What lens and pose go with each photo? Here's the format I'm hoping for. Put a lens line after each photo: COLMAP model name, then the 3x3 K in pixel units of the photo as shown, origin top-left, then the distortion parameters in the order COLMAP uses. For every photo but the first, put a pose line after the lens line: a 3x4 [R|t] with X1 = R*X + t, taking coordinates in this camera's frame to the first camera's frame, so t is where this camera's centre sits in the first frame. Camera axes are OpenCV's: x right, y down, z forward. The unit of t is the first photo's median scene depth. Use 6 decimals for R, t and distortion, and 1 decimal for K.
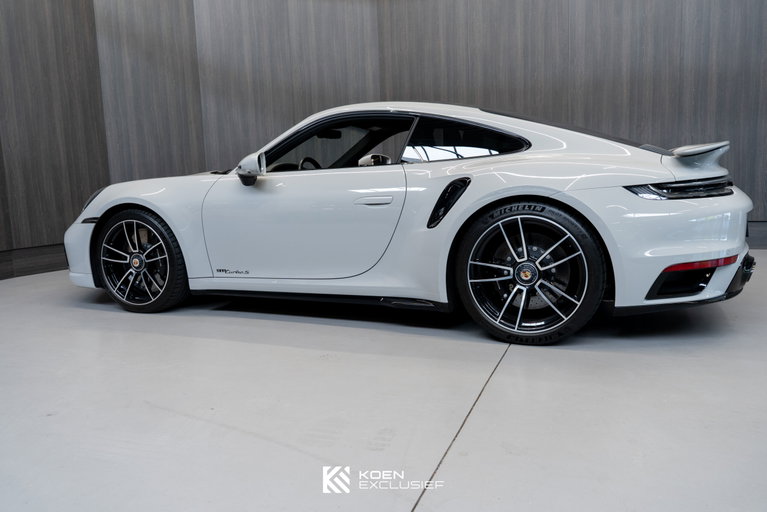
lens RADIAL K [[619.5, 0, 381.6], [0, 619.5, 253.6], [0, 0, 1]] dist [0.003483, -0.012470]
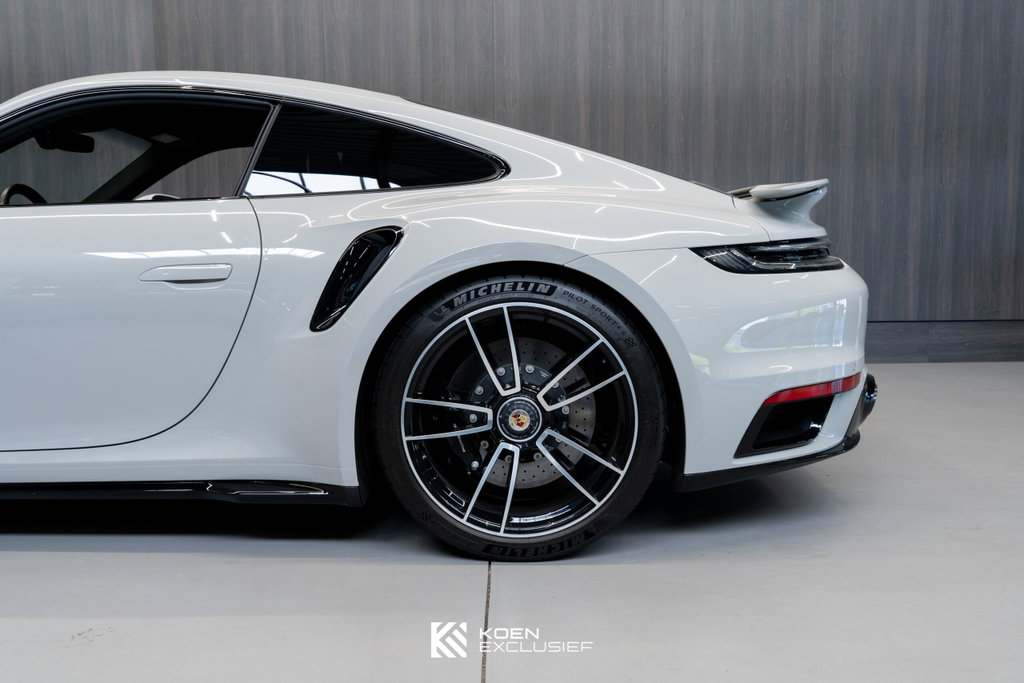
lens RADIAL K [[967.4, 0, 511.4], [0, 967.4, 341.5], [0, 0, 1]] dist [-0.002513, 0.000000]
pose [[0.930046, -0.012815, 0.367220, -0.055844], [0.029387, 0.998785, -0.039571, 0.000680], [-0.366266, 0.047594, 0.929292, 0.253051]]
